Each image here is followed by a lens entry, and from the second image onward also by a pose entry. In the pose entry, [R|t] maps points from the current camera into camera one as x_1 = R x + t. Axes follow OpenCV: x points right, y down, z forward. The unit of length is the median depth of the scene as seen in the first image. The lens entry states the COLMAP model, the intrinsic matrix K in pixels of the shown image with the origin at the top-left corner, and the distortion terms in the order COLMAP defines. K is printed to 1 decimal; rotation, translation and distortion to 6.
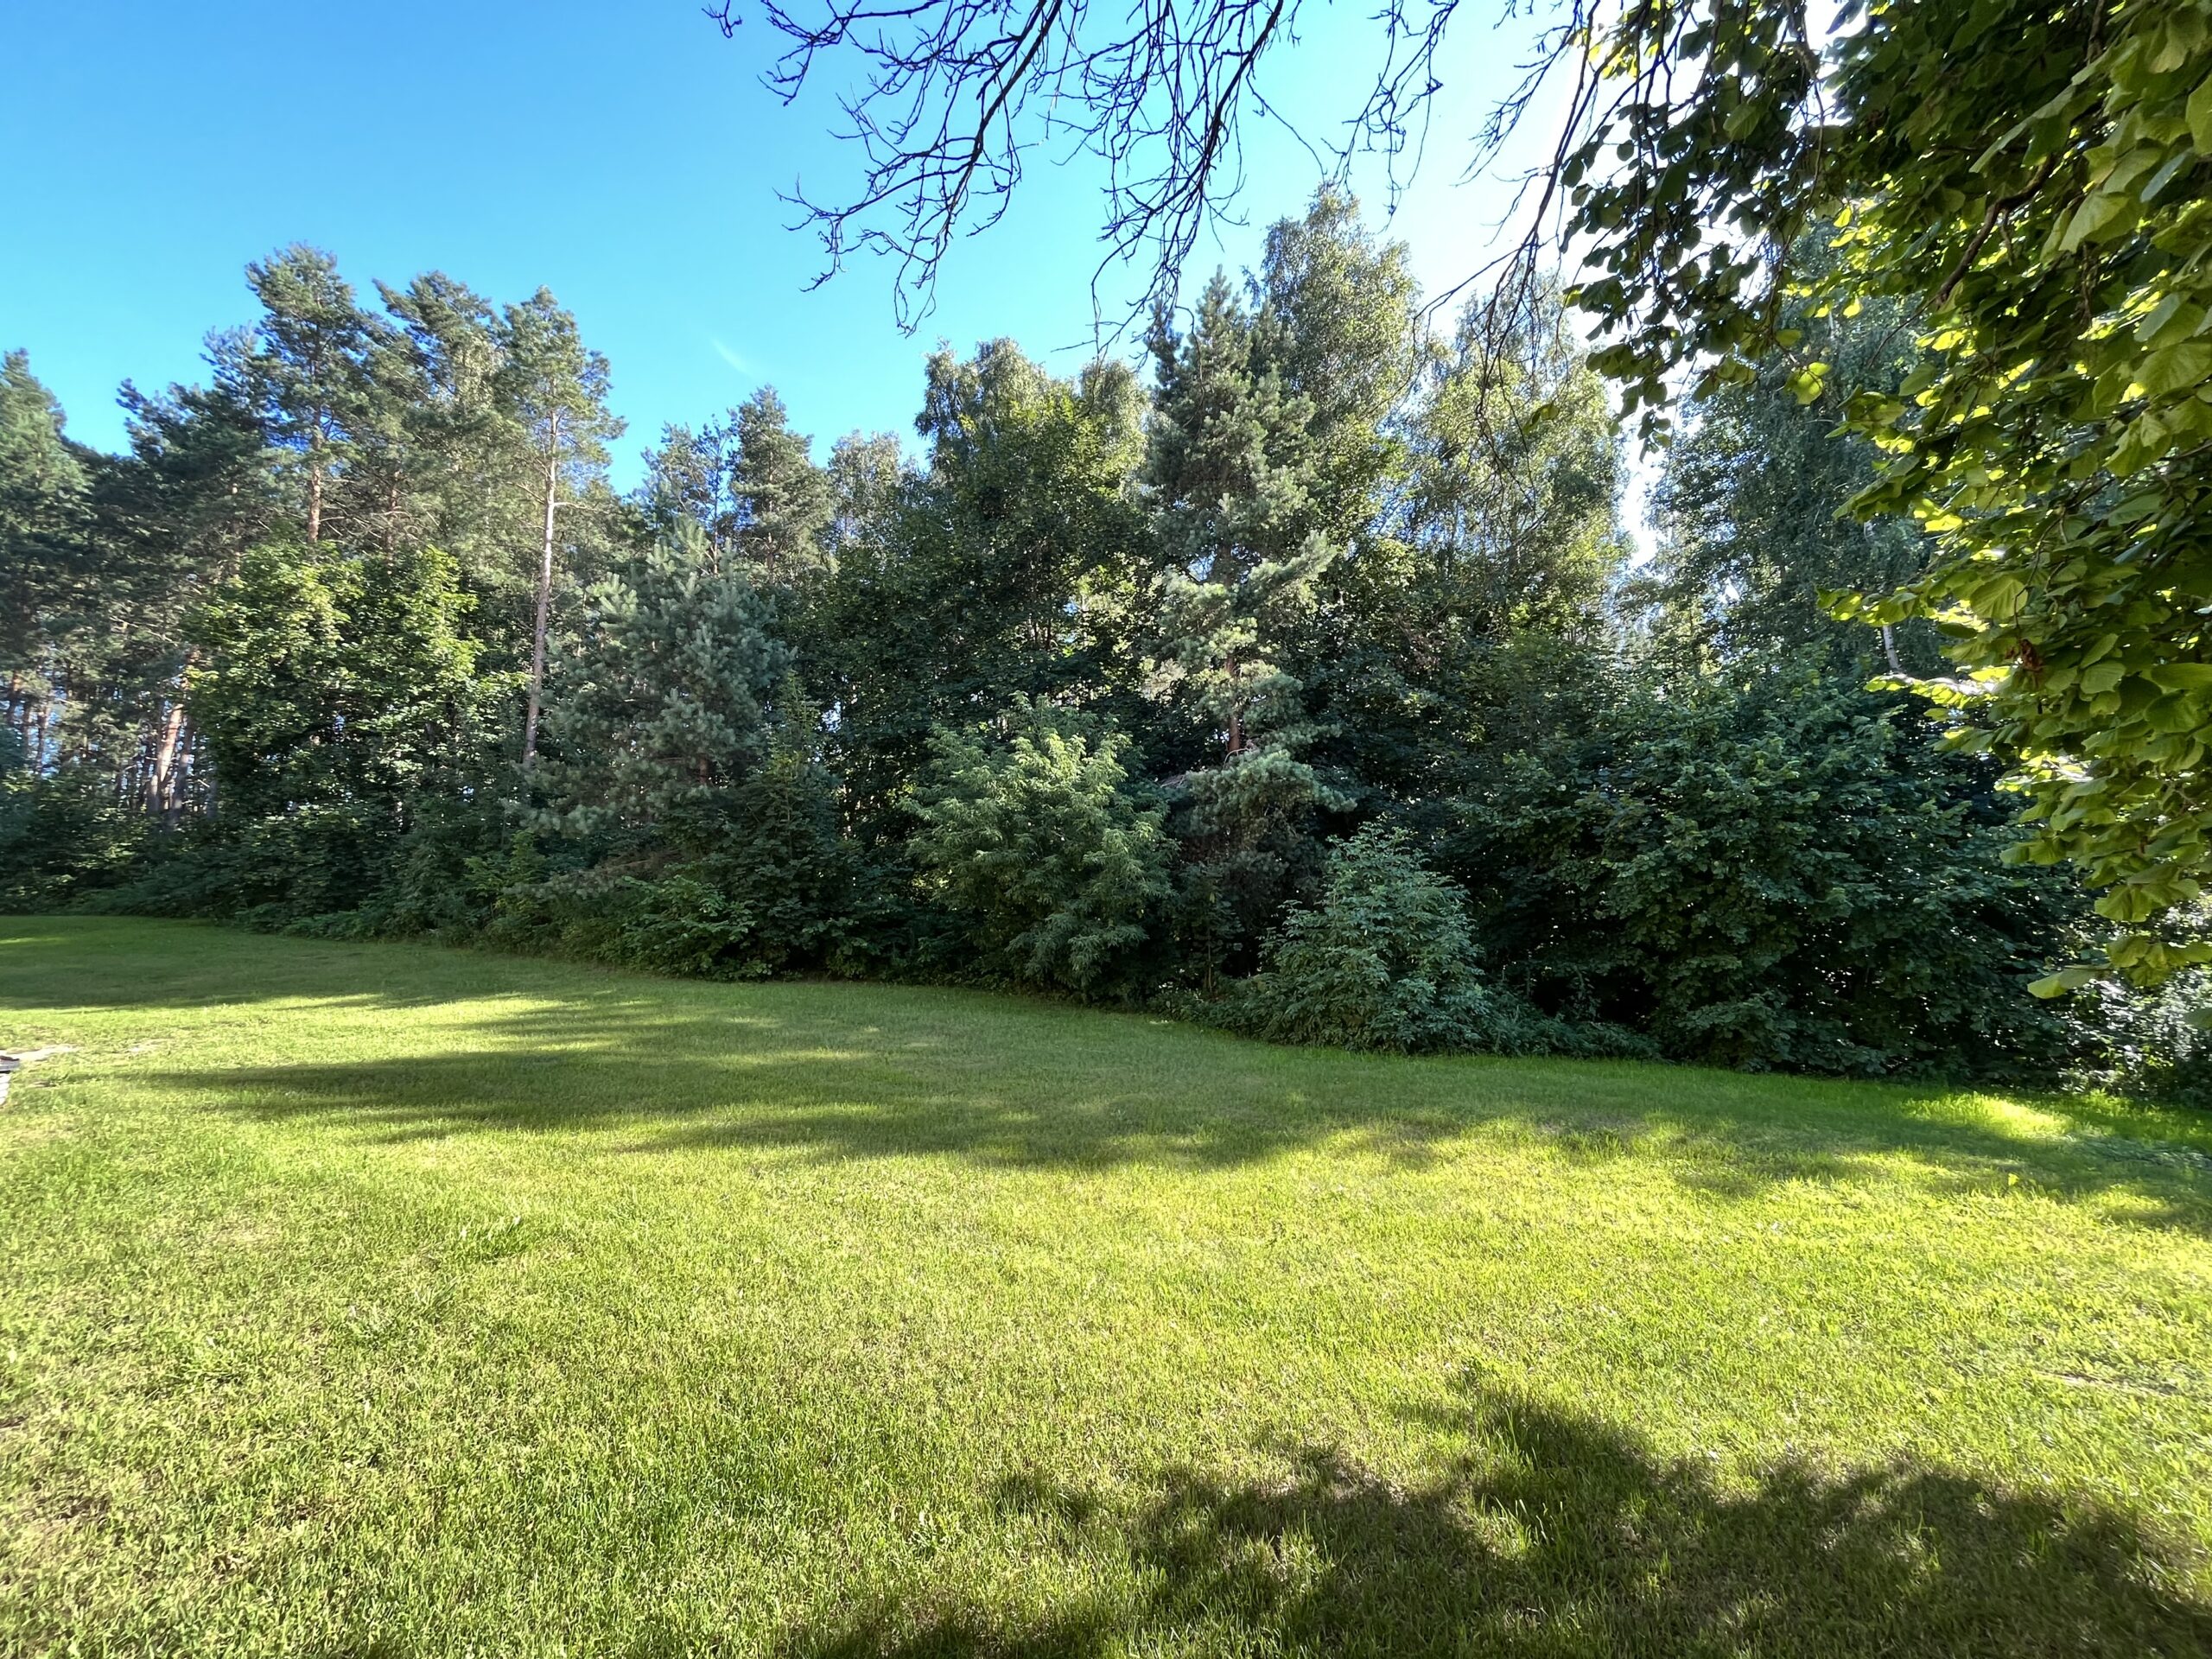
lens RADIAL K [[883.8, 0, 1106.0], [0, 883.8, 829.5], [0, 0, 1]] dist [0.000250, 0.000062]
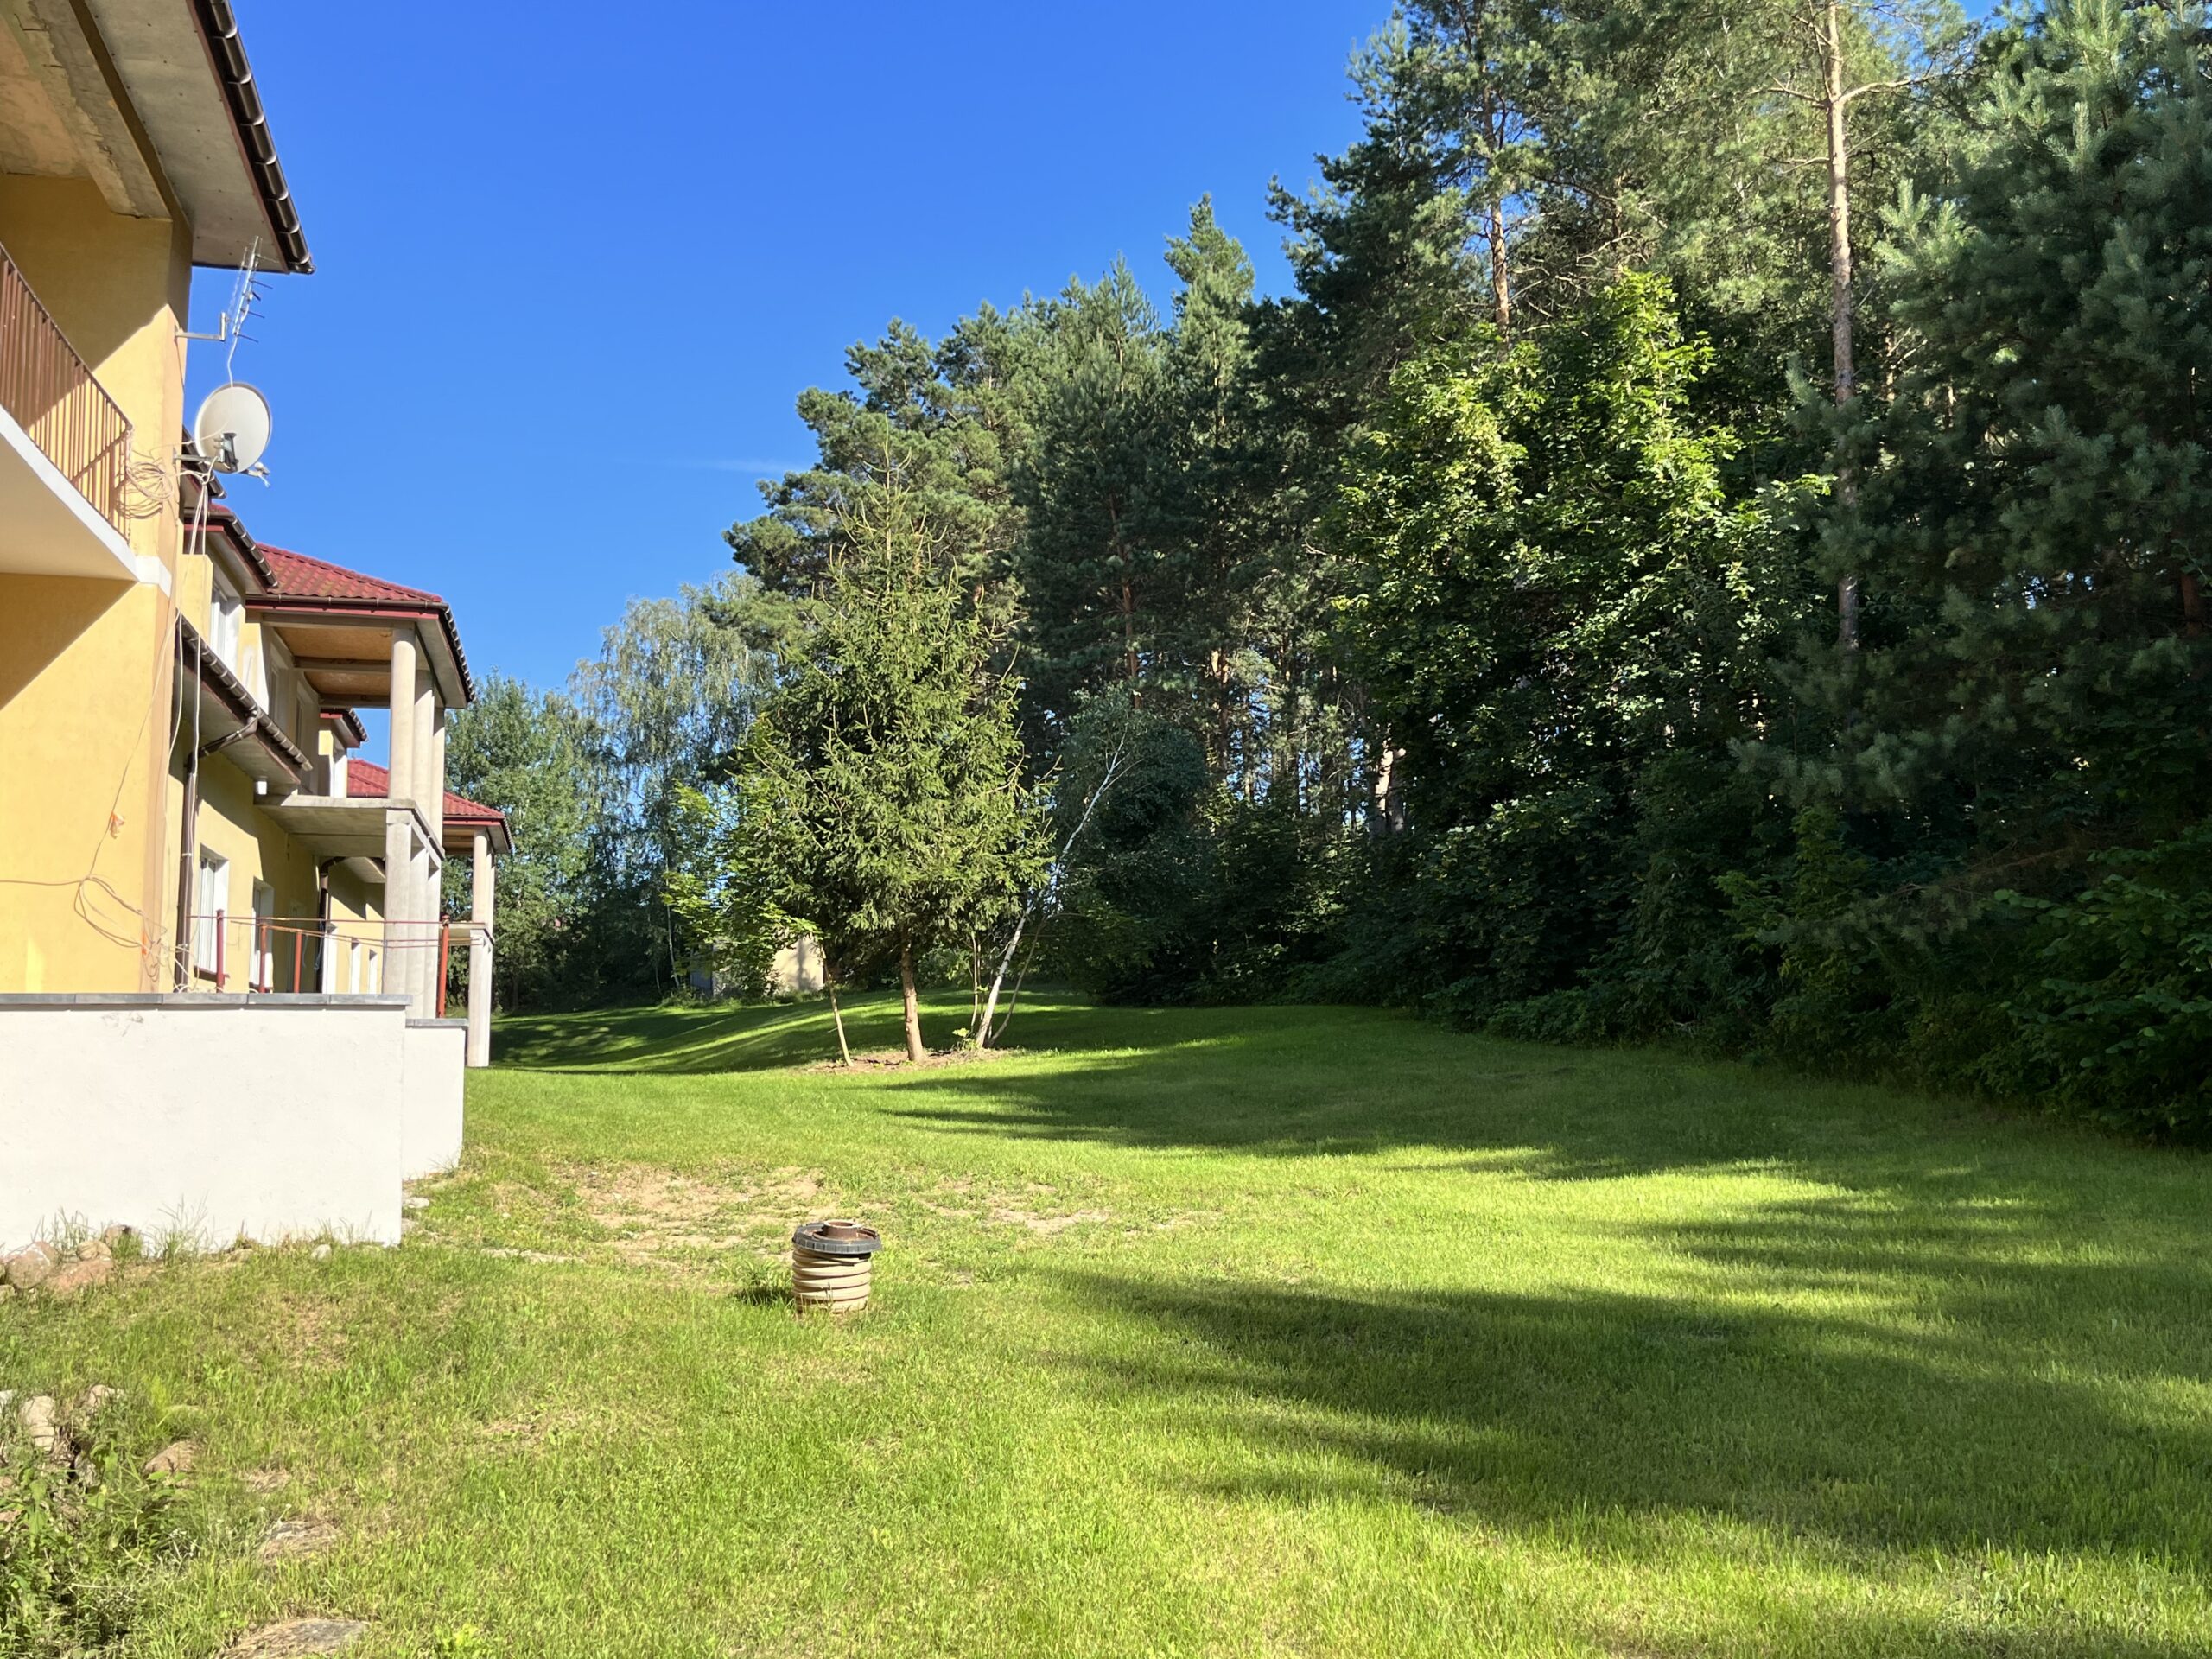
lens RADIAL K [[1982.5, 0, 1106.0], [0, 1982.5, 829.5], [0, 0, 1]] dist [0.015429, -0.003403]
pose [[0.531181, -0.089462, -0.842522, 0.011987], [0.102977, 0.993855, -0.040608, 0.014772], [0.840977, -0.065190, 0.537129, 0.115961]]
